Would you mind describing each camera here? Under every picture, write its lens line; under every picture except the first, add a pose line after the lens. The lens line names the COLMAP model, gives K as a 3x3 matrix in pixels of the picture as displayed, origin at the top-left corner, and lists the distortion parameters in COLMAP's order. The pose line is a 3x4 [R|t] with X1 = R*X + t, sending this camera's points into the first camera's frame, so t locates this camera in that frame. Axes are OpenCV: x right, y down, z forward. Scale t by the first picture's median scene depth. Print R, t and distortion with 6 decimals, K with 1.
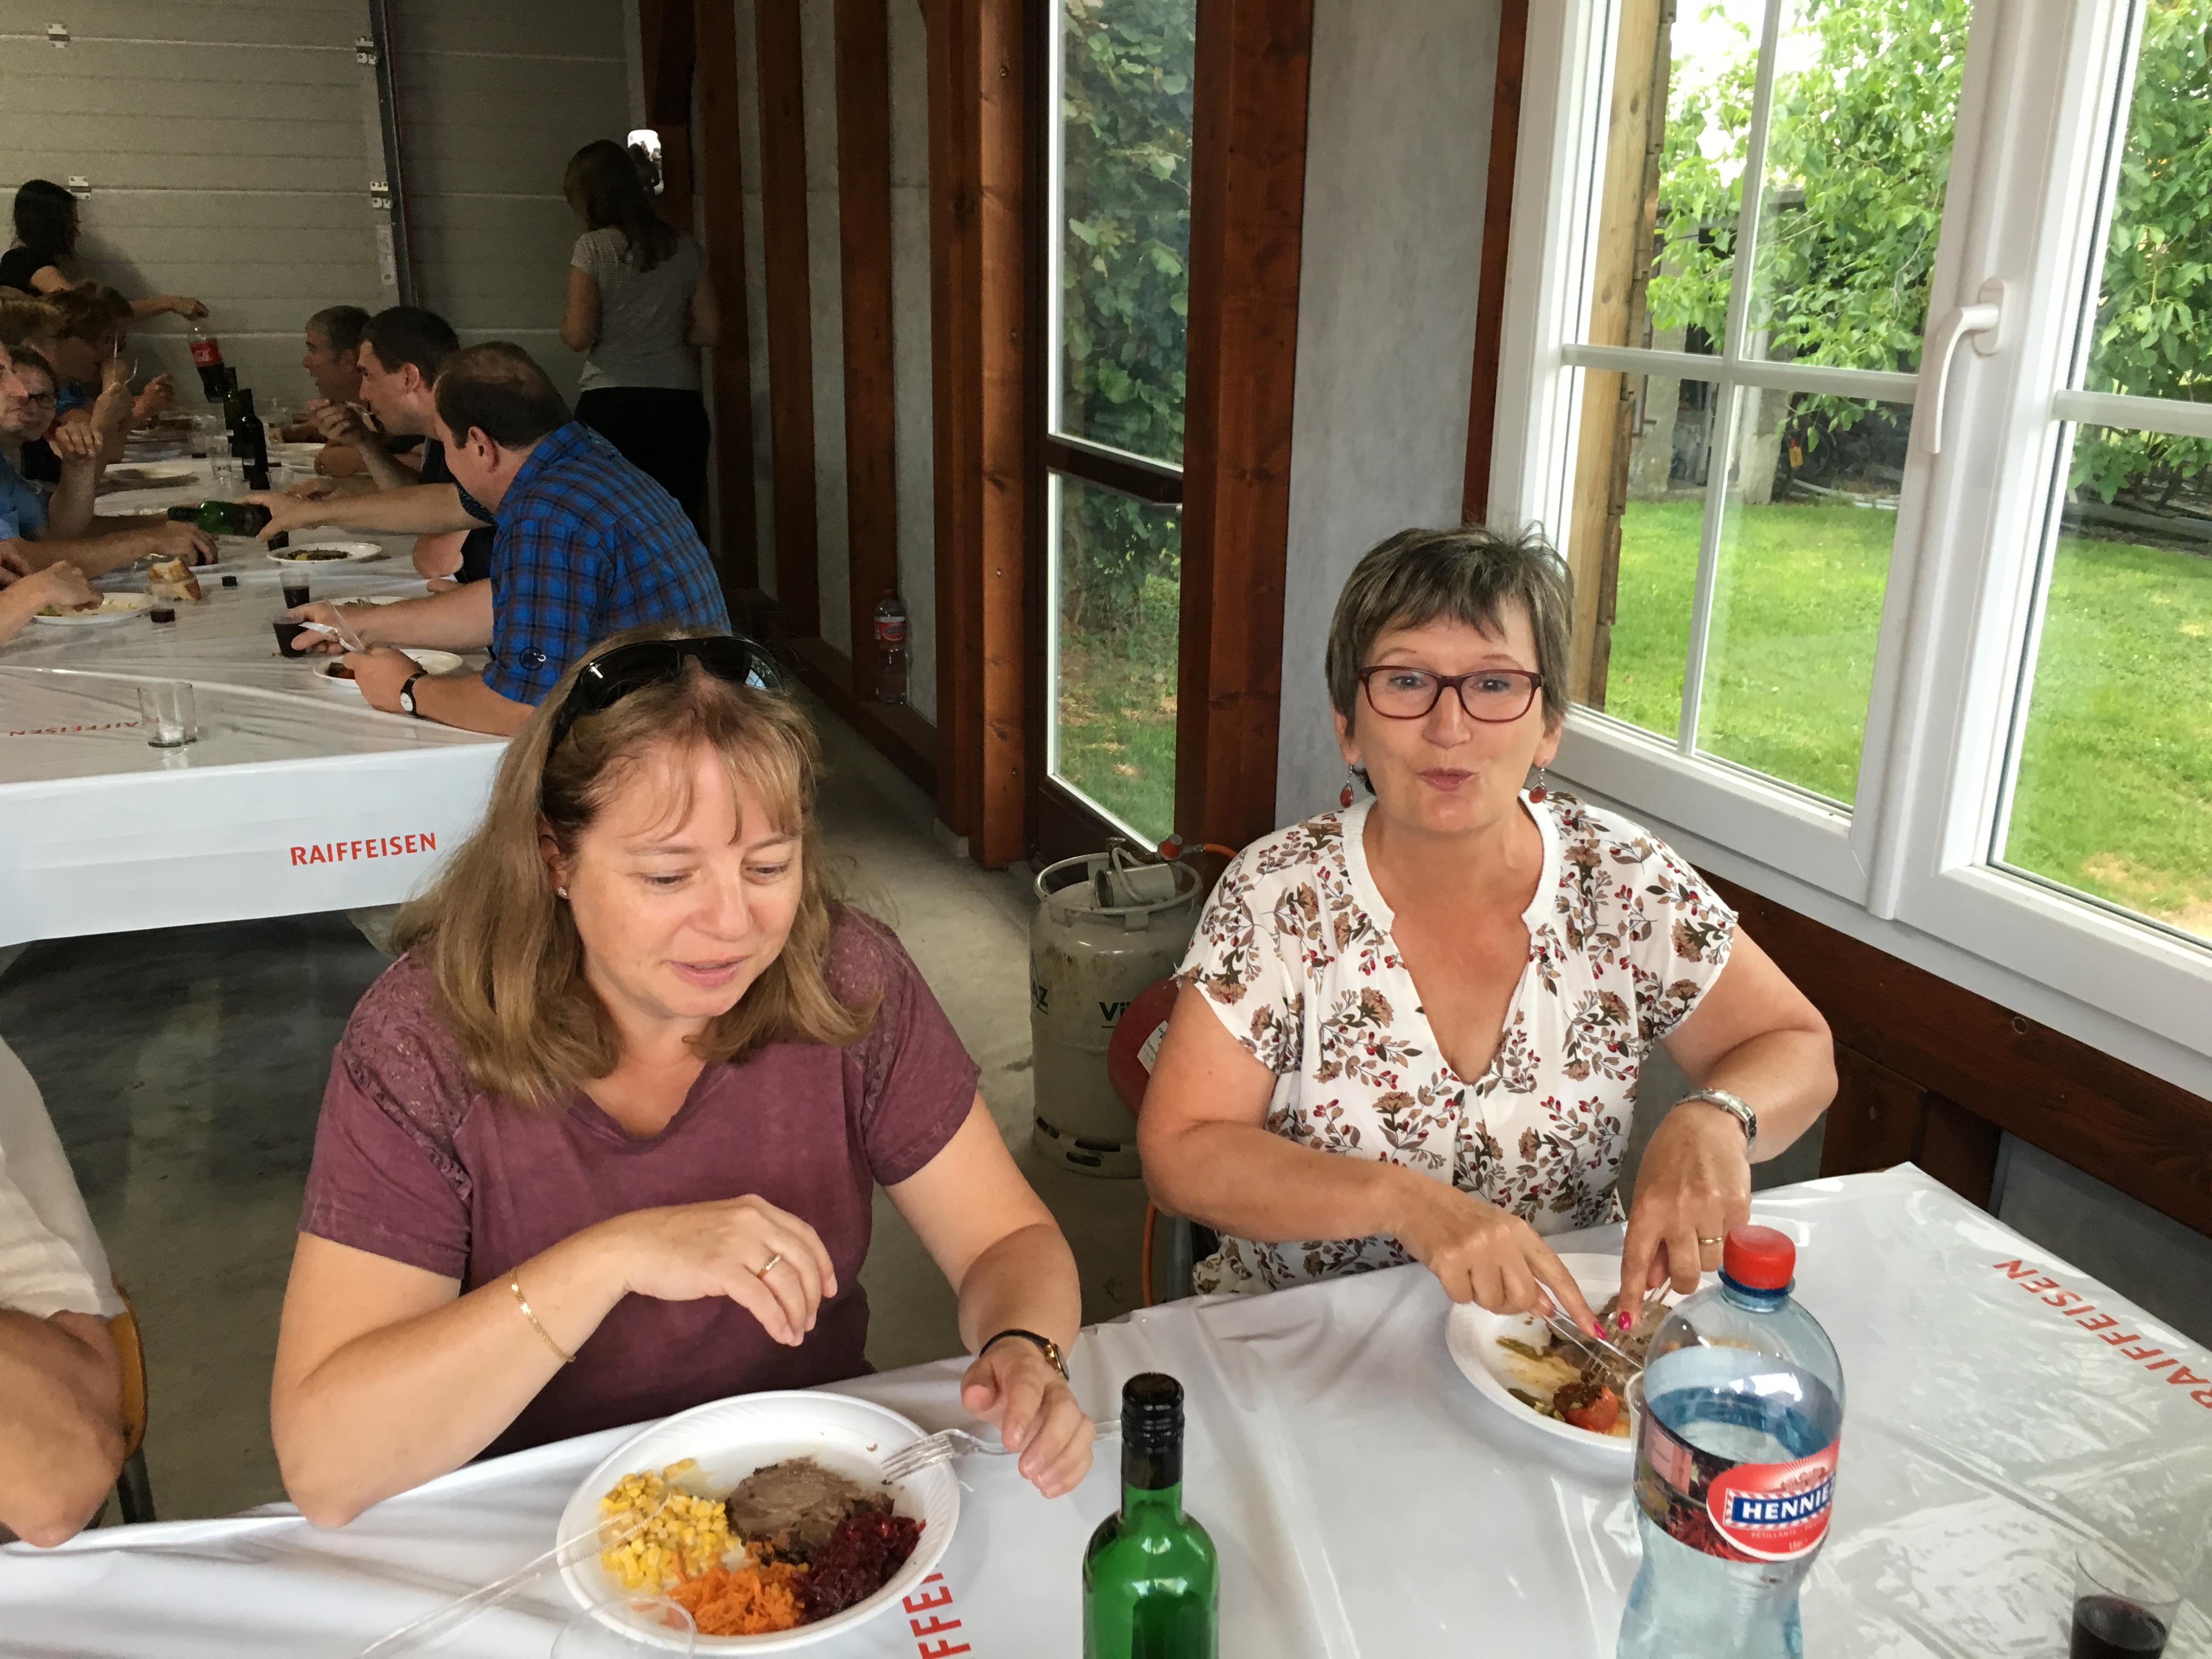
lens RADIAL K [[1859.9, 0, 1100.2], [0, 1859.9, 816.6], [0, 0, 1]] dist [0.095915, -0.134279]
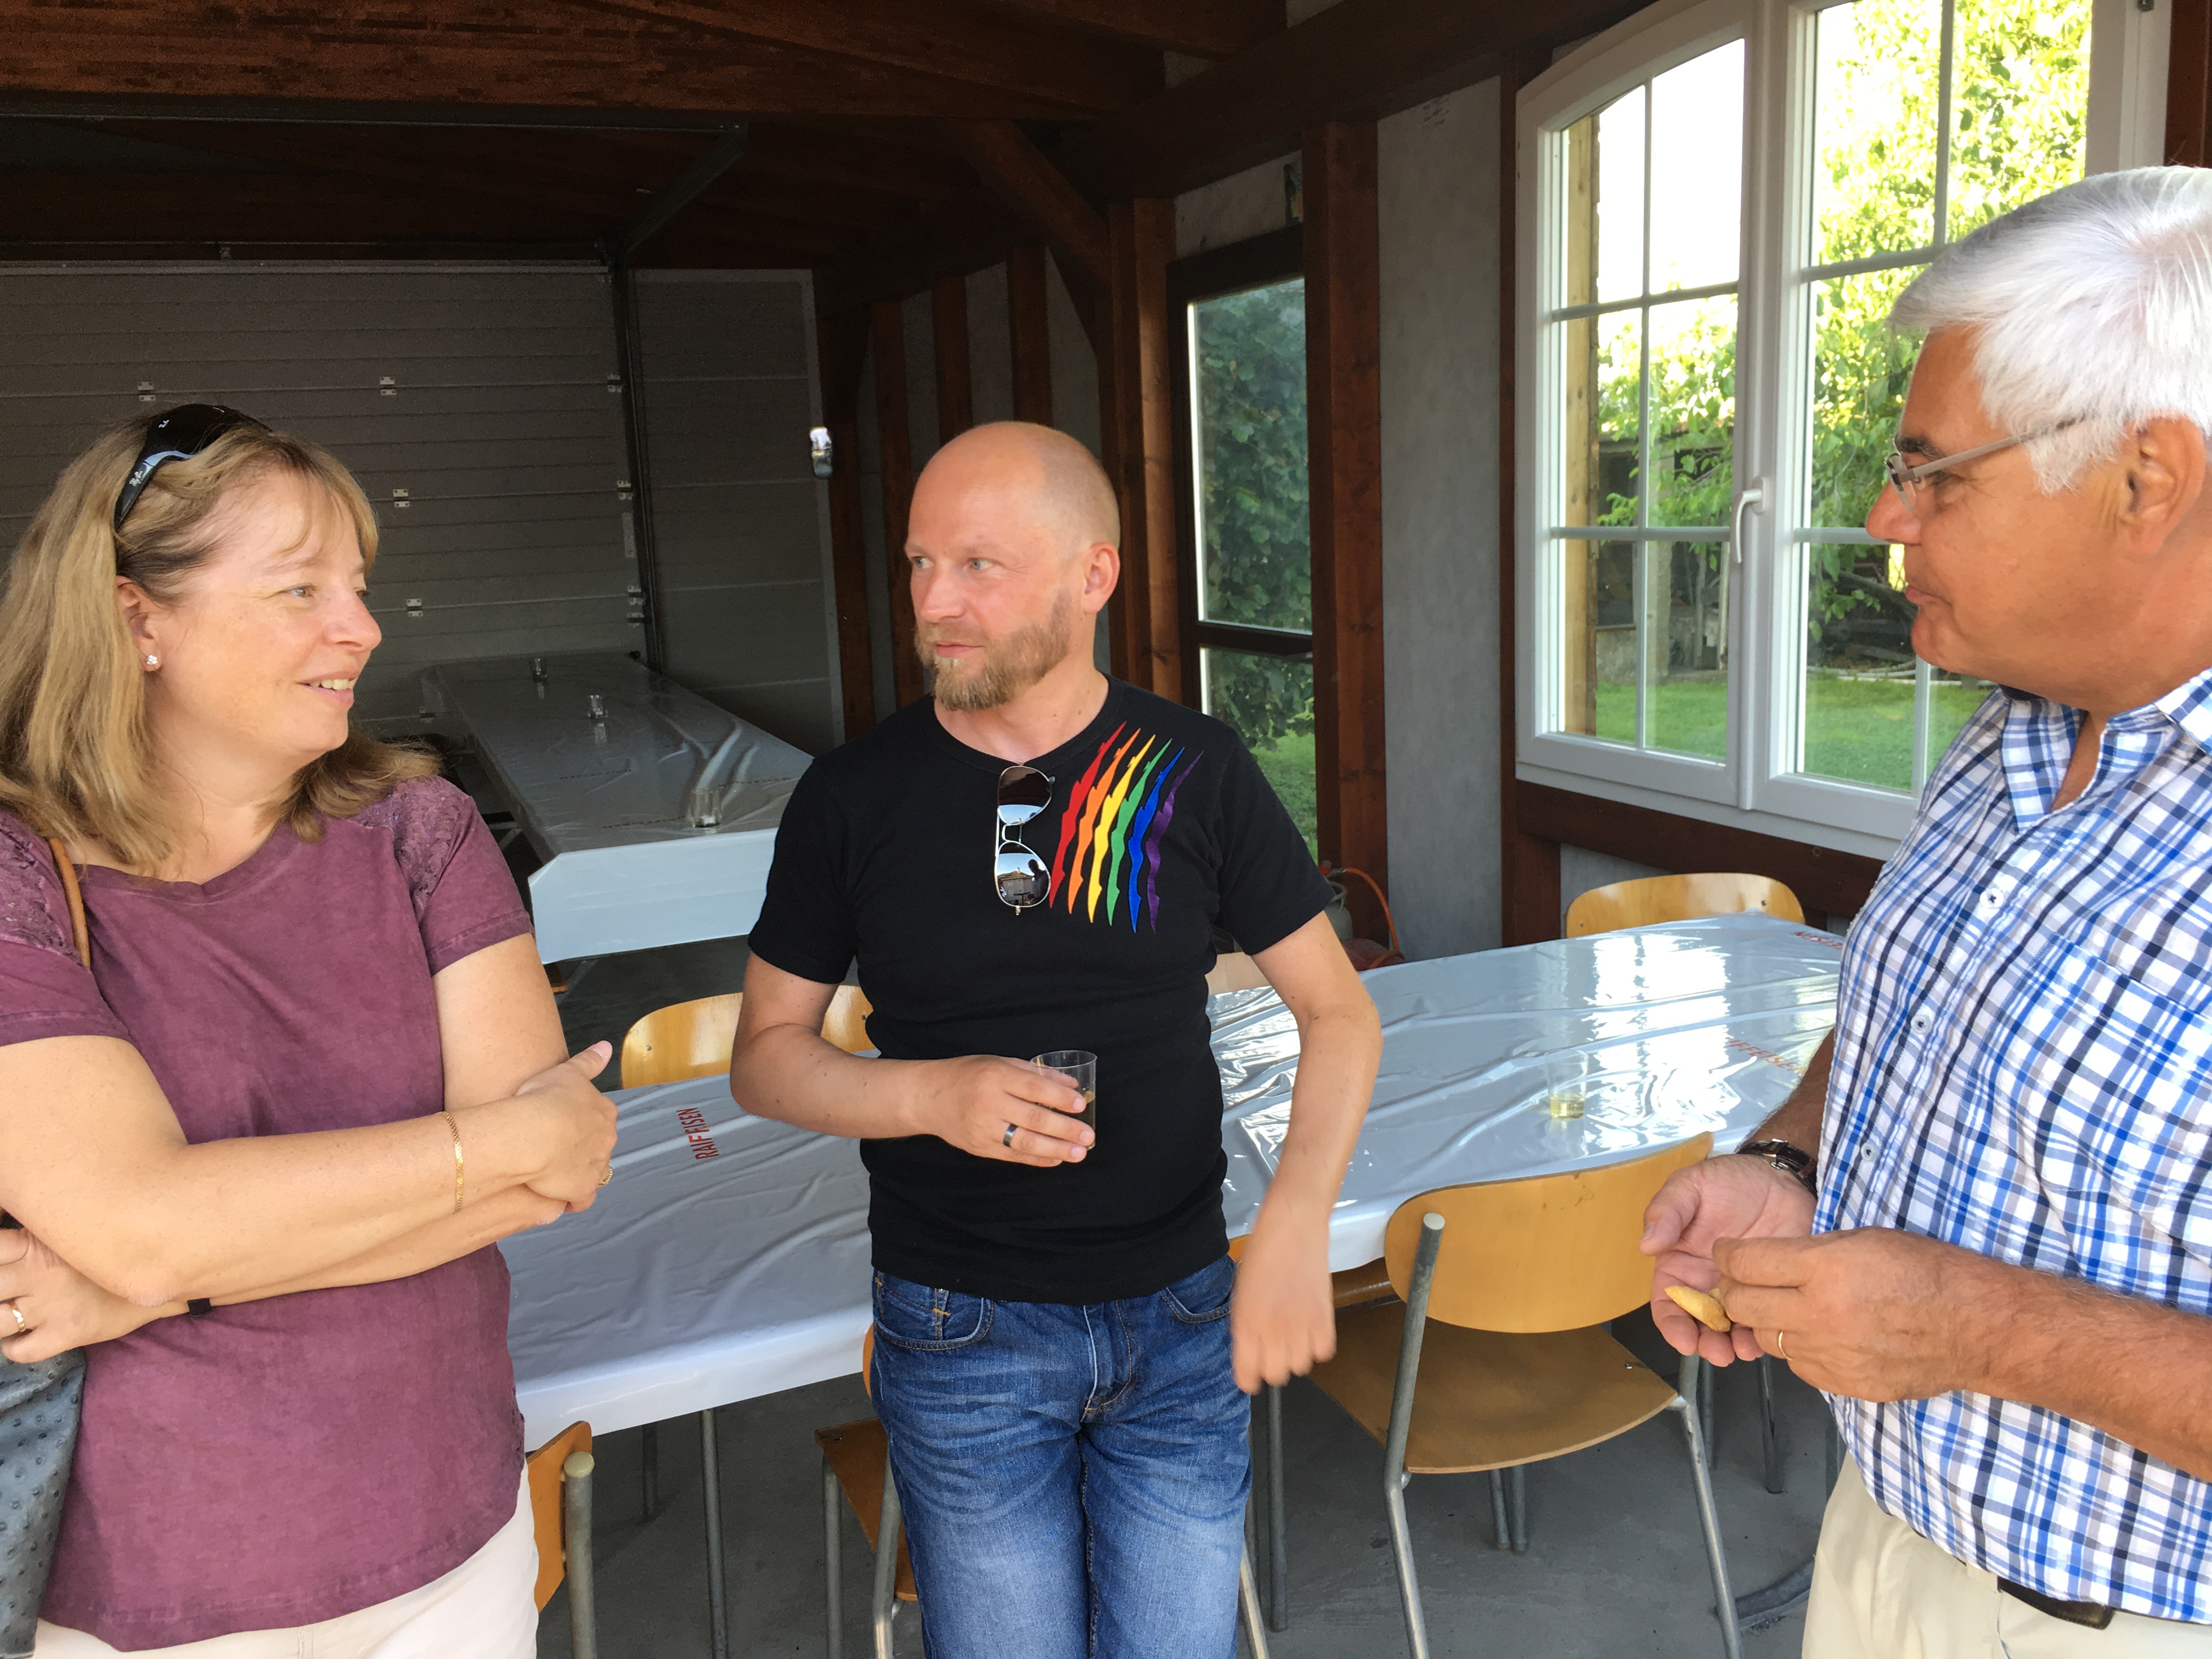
lens RADIAL K [[1859.9, 0, 1100.2], [0, 1859.9, 816.6], [0, 0, 1]] dist [0.095915, -0.134279]
pose [[0.998232, -0.057462, -0.015193, -0.115477], [0.055102, 0.990516, -0.125864, 0.151110], [0.022282, 0.124804, 0.991931, -0.503618]]
